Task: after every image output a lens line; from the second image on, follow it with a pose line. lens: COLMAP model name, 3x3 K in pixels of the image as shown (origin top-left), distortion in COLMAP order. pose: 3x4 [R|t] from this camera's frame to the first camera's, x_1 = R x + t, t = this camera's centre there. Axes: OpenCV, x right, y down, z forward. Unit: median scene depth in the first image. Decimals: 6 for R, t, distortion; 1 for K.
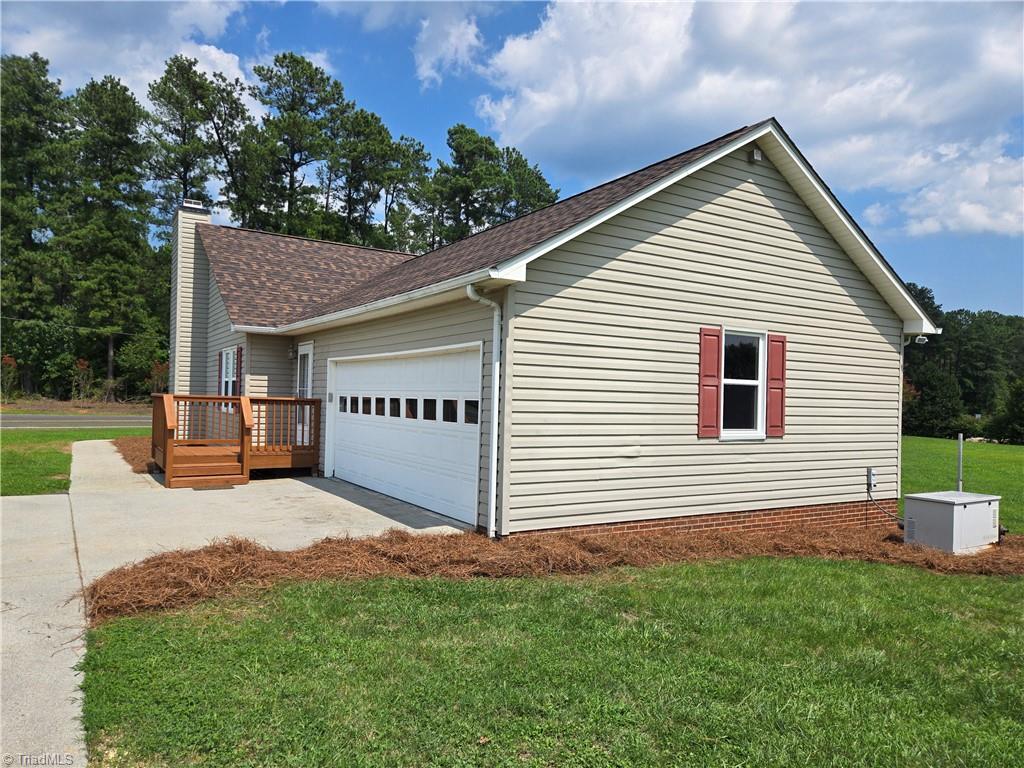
lens RADIAL K [[684.7, 0, 512.0], [0, 684.7, 384.0], [0, 0, 1]] dist [0.058370, -0.053631]
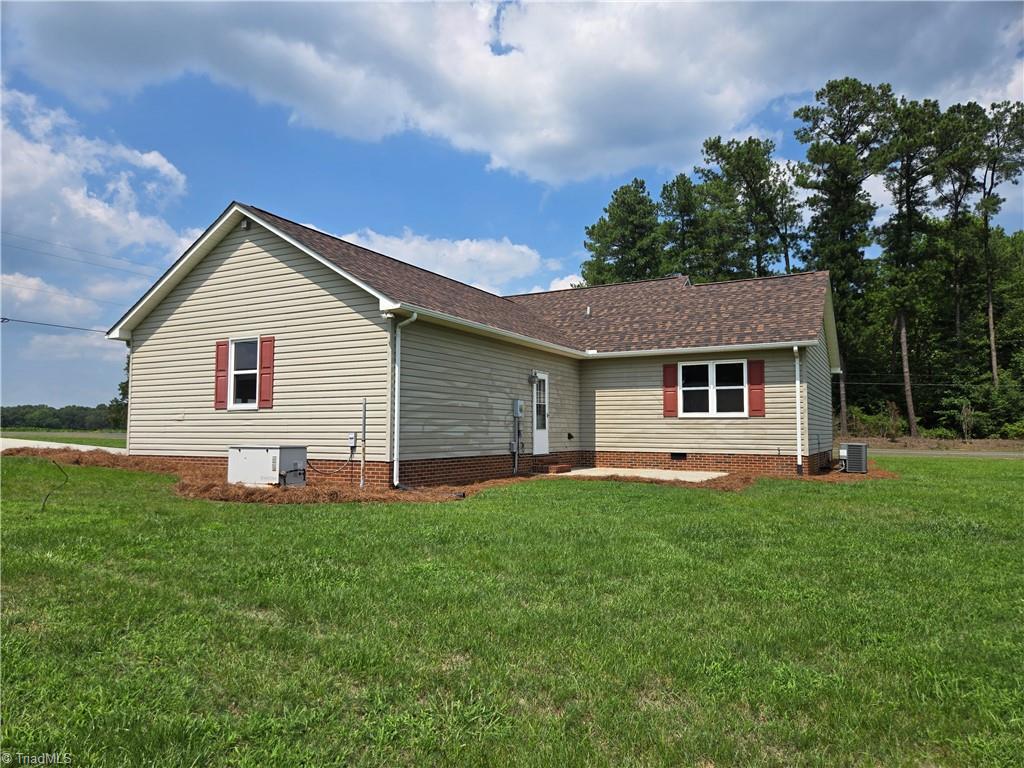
lens RADIAL K [[684.7, 0, 512.0], [0, 684.7, 384.0], [0, 0, 1]] dist [0.058370, -0.053631]
pose [[0.493433, -0.083360, -0.865780, 1.899713], [0.028102, 0.996405, -0.079920, 0.158267], [0.869330, 0.015105, 0.494002, 0.745711]]
